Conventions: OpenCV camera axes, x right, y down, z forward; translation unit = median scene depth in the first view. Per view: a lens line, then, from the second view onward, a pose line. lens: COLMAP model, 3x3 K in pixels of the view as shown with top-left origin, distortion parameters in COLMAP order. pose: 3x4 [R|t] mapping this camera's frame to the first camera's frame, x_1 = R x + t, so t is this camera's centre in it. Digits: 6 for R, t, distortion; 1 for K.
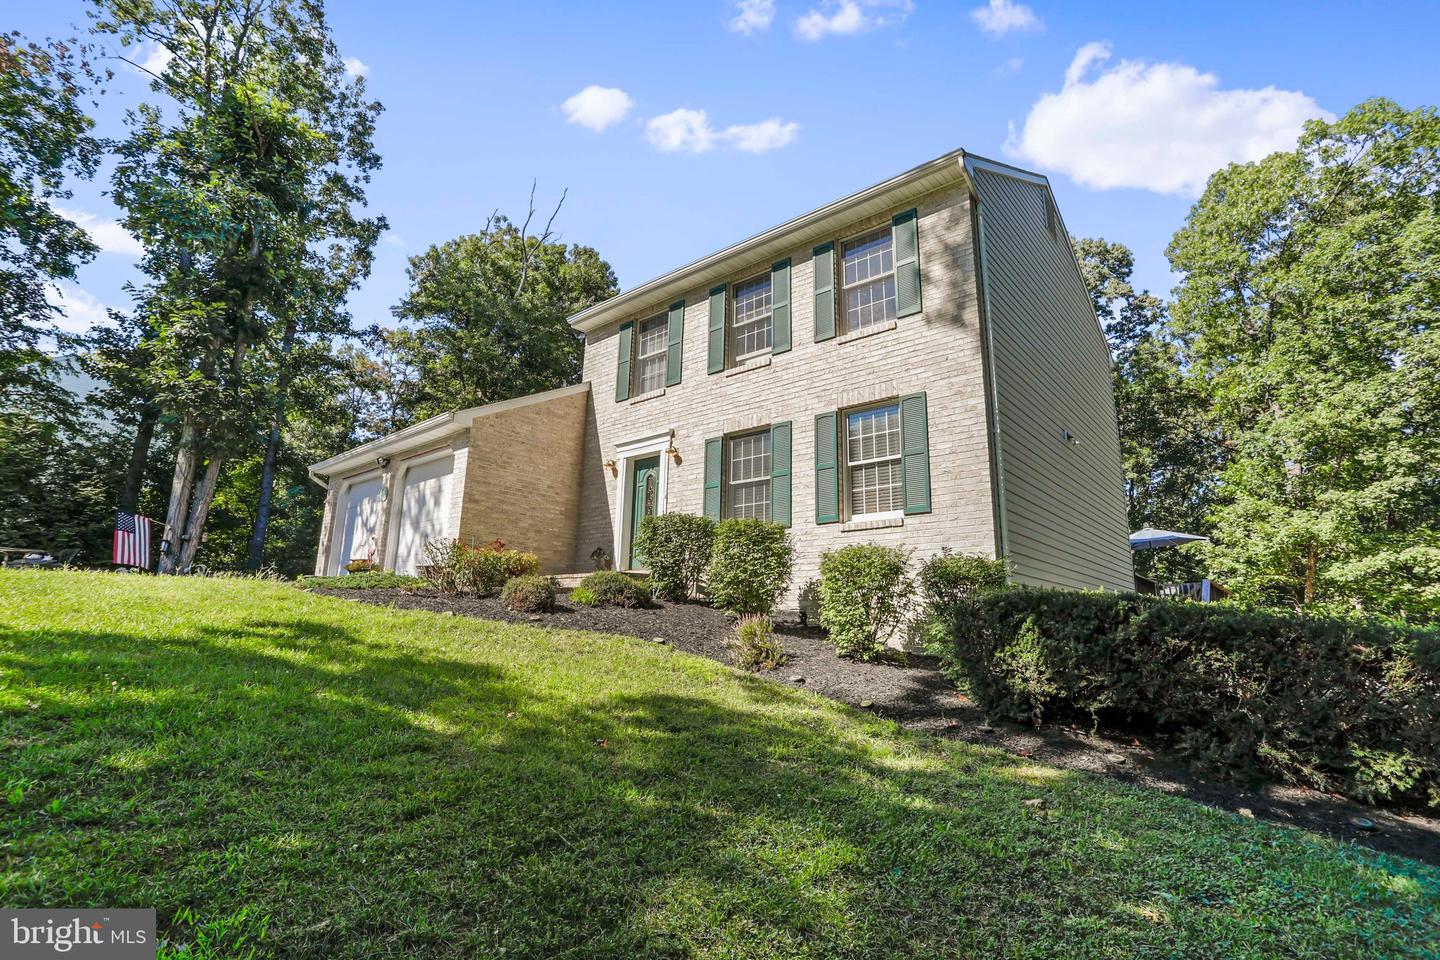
lens RADIAL K [[693.1, 0, 716.2], [0, 693.1, 472.0], [0, 0, 1]] dist [0.002566, 0.001711]
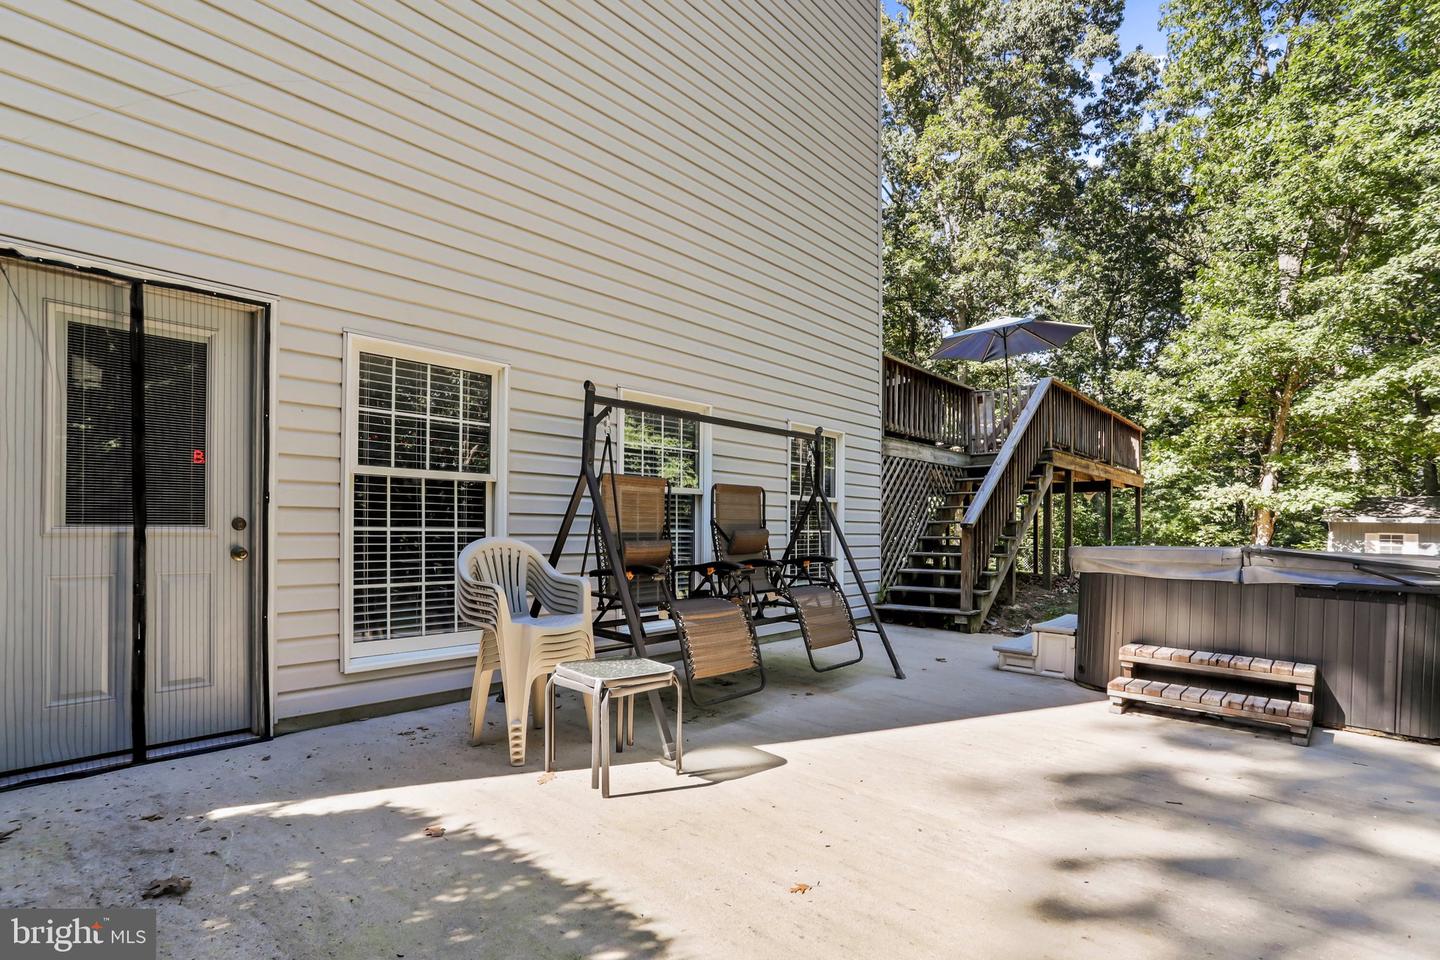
lens RADIAL K [[658.9, 0, 703.3], [0, 658.9, 543.0], [0, 0, 1]] dist [-0.012517, -0.000847]
pose [[0.997359, -0.014043, -0.071263, 0.305269], [0.031062, 0.969352, 0.243703, 0.099979], [0.065657, -0.245273, 0.967228, 0.268465]]
